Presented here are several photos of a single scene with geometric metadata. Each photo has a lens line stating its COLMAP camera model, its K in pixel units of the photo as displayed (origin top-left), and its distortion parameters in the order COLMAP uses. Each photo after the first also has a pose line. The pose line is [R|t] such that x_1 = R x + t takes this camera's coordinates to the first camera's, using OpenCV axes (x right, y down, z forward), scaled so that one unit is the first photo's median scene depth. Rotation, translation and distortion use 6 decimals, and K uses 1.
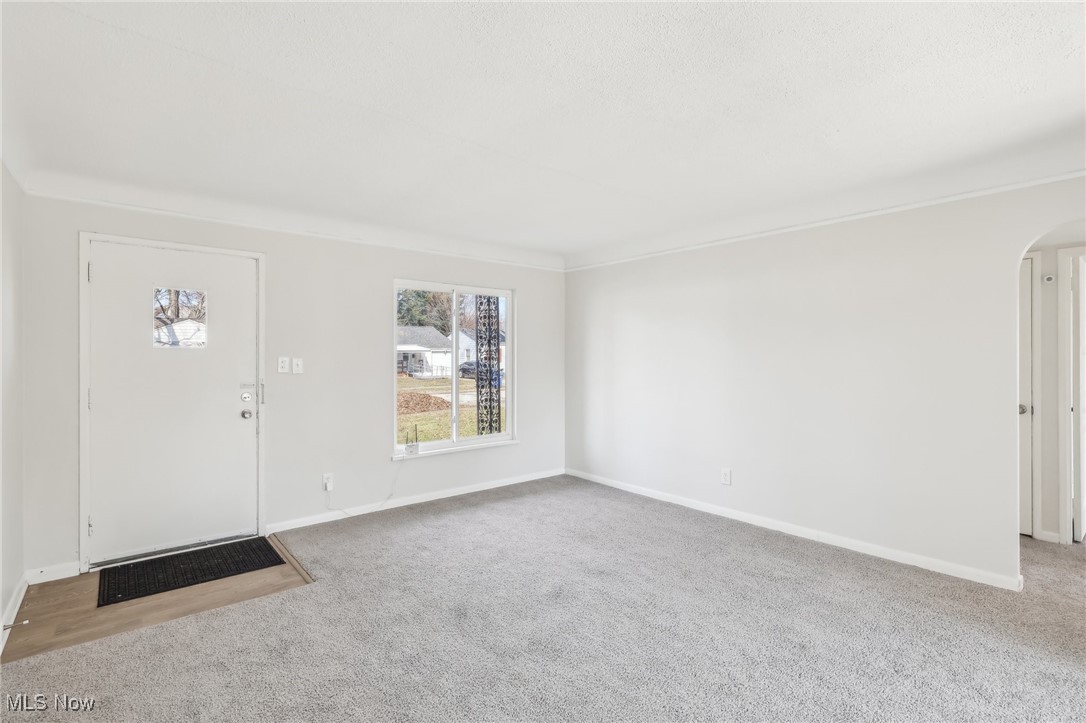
lens RADIAL K [[518.4, 0, 543.7], [0, 518.4, 357.4], [0, 0, 1]] dist [0.004584, 0.001123]
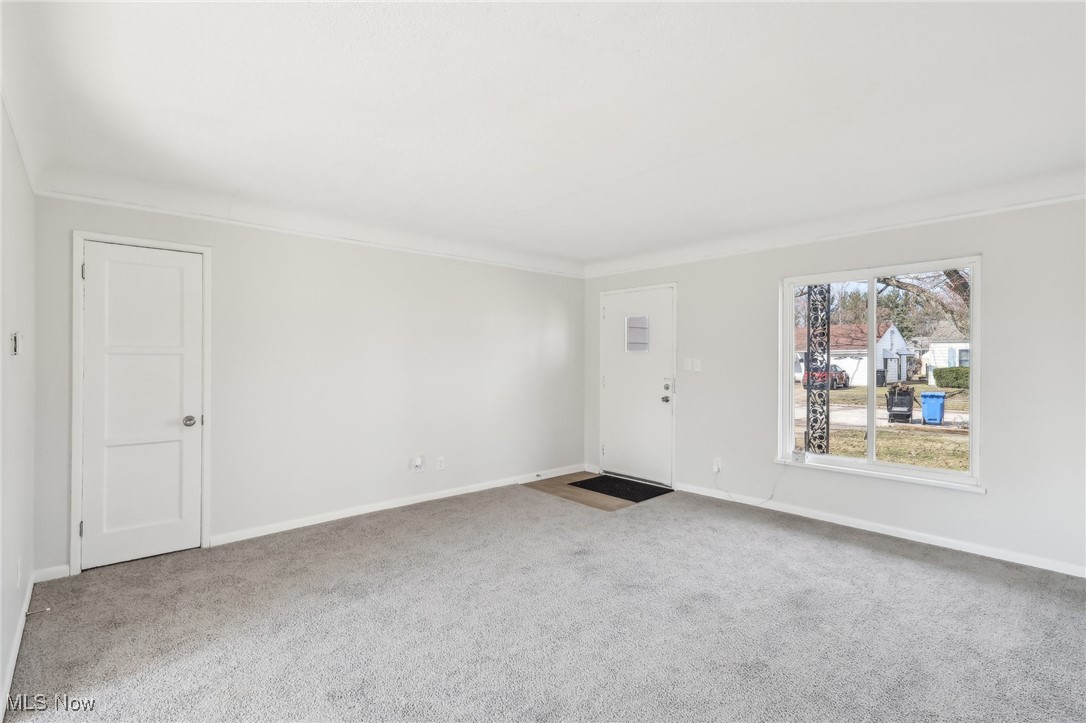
lens RADIAL K [[518.4, 0, 538.1], [0, 518.4, 365.5], [0, 0, 1]] dist [0.004584, 0.001123]
pose [[0.020208, 0.016200, -0.999665, 0.784831], [0.001932, 0.999866, 0.016242, -0.005335], [0.999794, -0.002260, 0.020174, 0.593492]]
